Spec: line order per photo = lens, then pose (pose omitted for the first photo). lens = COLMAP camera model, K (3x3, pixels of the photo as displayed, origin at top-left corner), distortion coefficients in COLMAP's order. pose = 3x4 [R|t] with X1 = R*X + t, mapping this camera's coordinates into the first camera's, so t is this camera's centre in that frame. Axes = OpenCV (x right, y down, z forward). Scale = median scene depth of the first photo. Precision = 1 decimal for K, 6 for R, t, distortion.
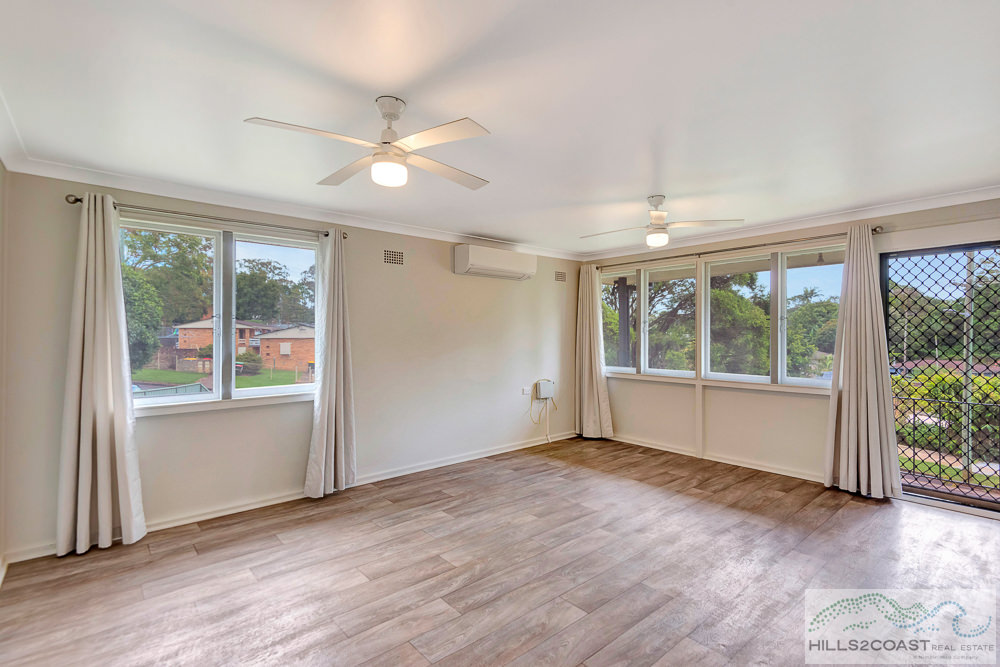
lens RADIAL K [[475.4, 0, 503.9], [0, 475.4, 328.6], [0, 0, 1]] dist [0.075976, -0.042061]
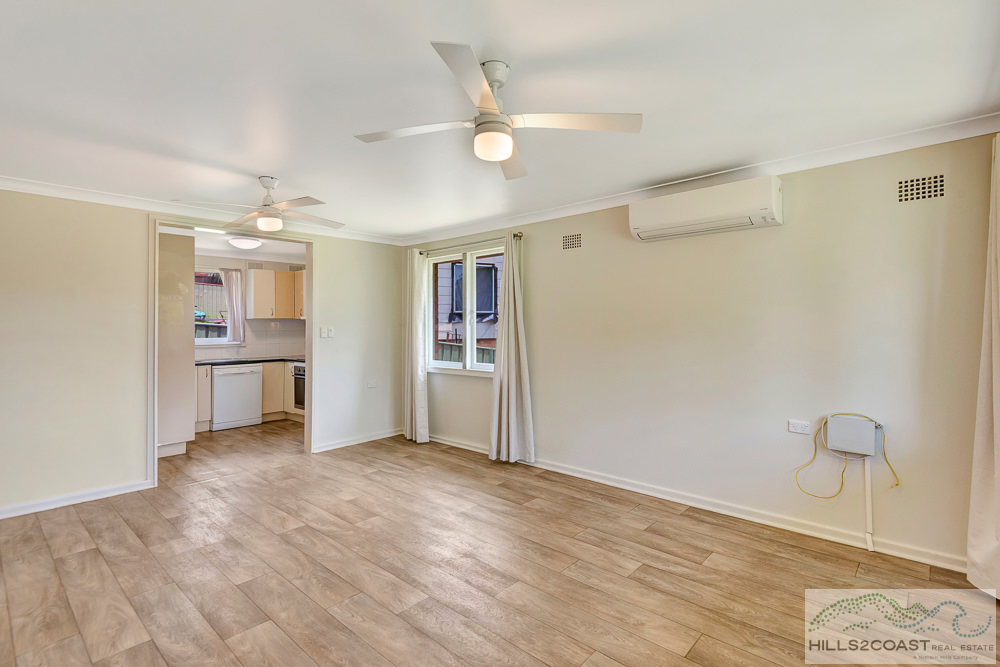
lens RADIAL K [[475.4, 0, 503.9], [0, 475.4, 328.6], [0, 0, 1]] dist [0.075976, -0.042061]
pose [[0.117605, 0.012353, -0.992984, 0.777766], [0.026511, 0.999527, 0.015574, 0.002832], [0.992706, -0.028156, 0.117222, 0.863505]]
